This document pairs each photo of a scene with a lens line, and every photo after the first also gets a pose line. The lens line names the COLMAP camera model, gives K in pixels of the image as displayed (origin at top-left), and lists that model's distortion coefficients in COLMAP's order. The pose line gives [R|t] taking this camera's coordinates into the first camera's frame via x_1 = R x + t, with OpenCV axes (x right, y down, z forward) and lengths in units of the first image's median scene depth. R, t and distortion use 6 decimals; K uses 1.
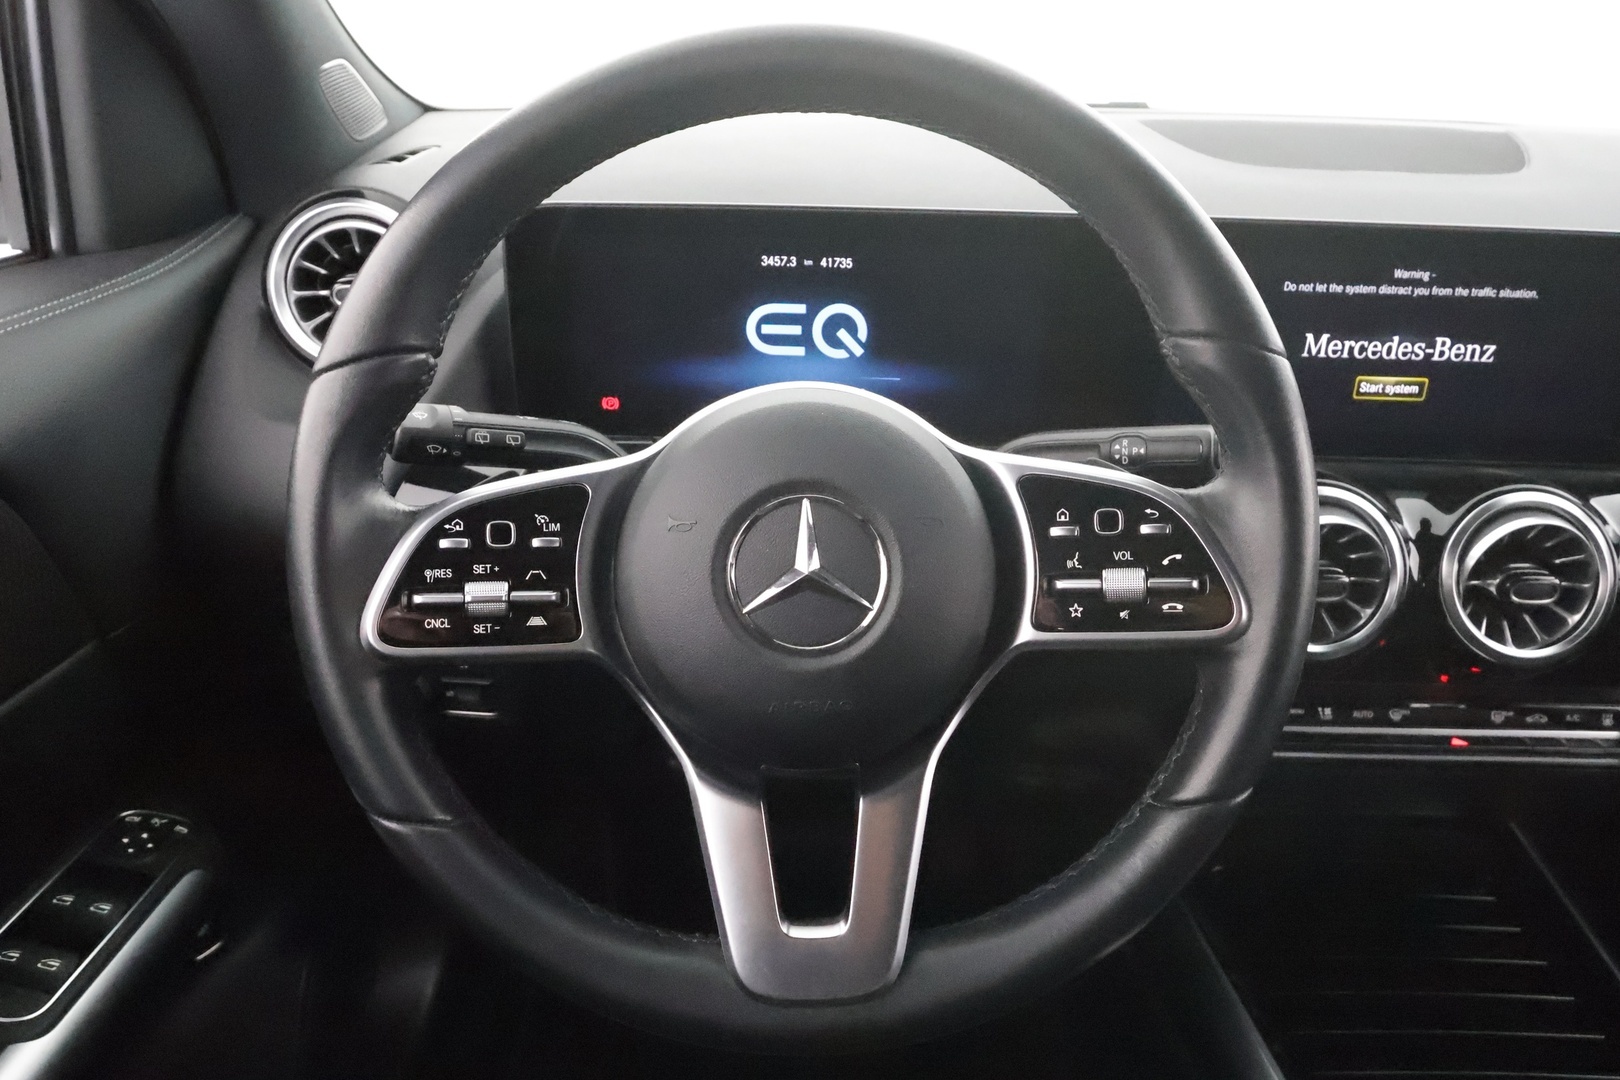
lens RADIAL K [[1123.8, 0, 810.0], [0, 1123.8, 540.0], [0, 0, 1]] dist [0.001304, 0.002276]
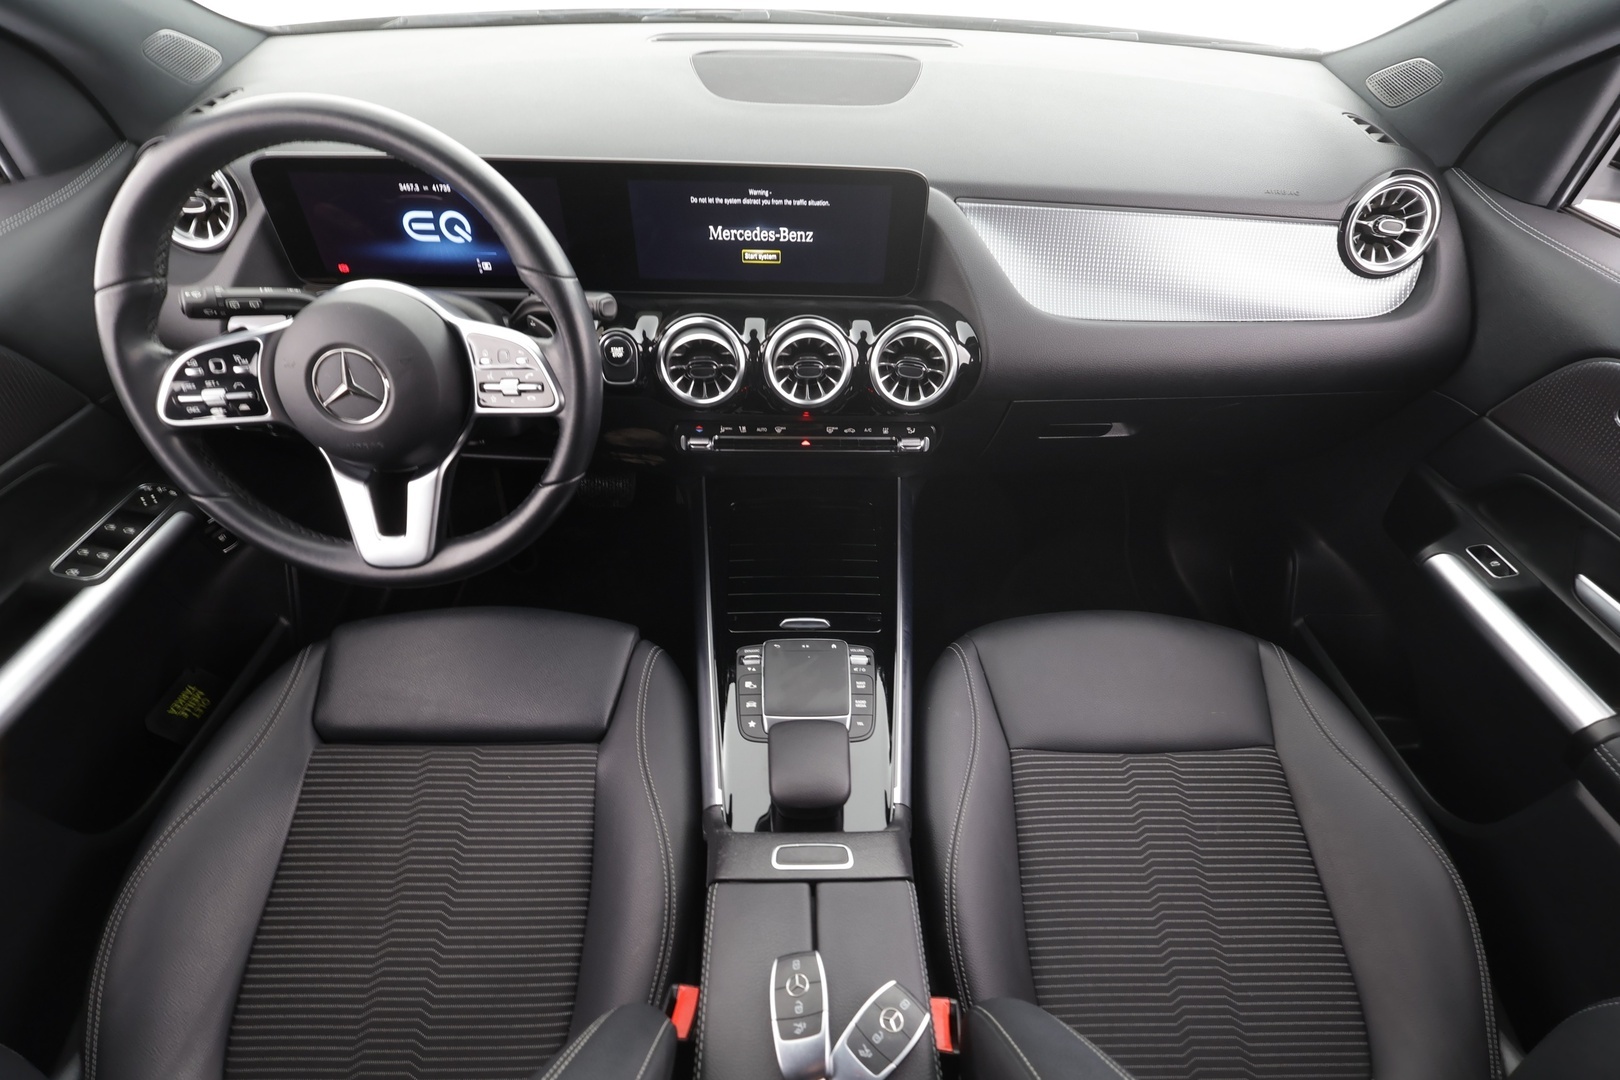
lens RADIAL K [[749.0, 0, 810.0], [0, 749.0, 540.0], [0, 0, 1]] dist [-0.001519, 0.001350]
pose [[0.999900, -0.012464, 0.006754, 0.602858], [0.009338, 0.937556, 0.347708, -0.129407], [-0.010666, -0.347610, 0.937578, -0.331870]]
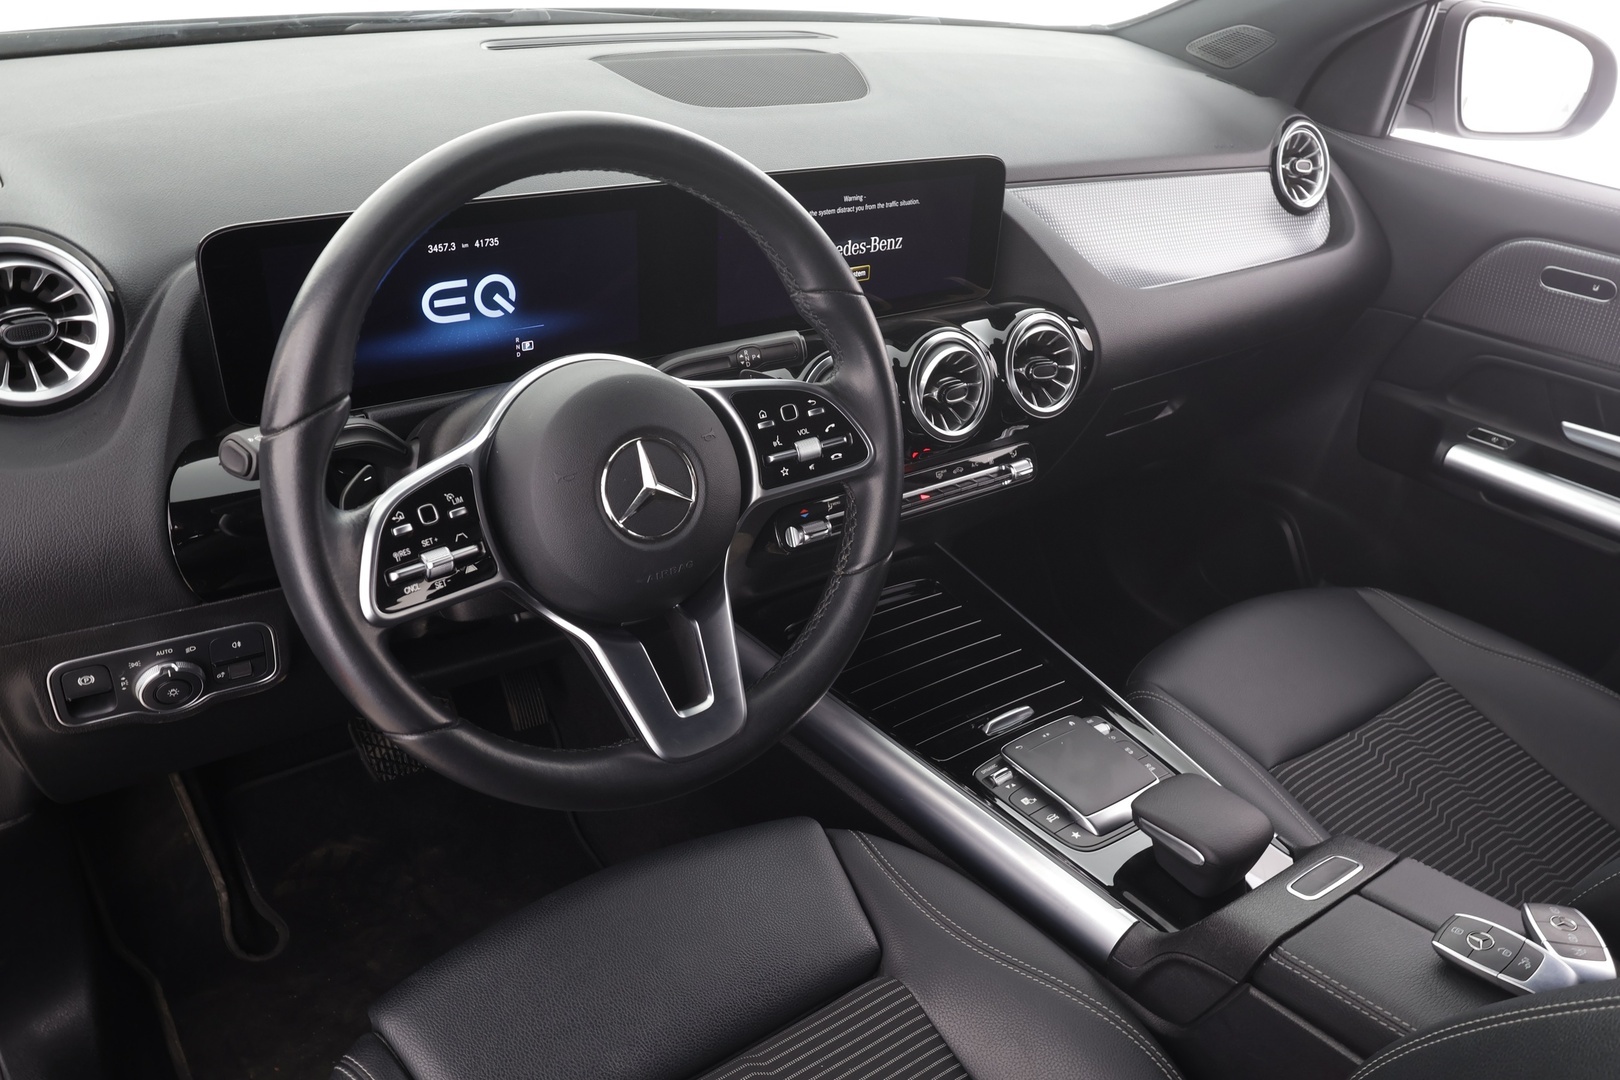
lens RADIAL K [[1279.4, 0, 810.0], [0, 1279.4, 540.0], [0, 0, 1]] dist [0.010614, -0.008882]
pose [[0.805084, -0.260038, 0.533122, -0.530187], [0.186558, 0.964178, 0.188565, -0.130492], [-0.563059, -0.052352, 0.824757, -0.386545]]
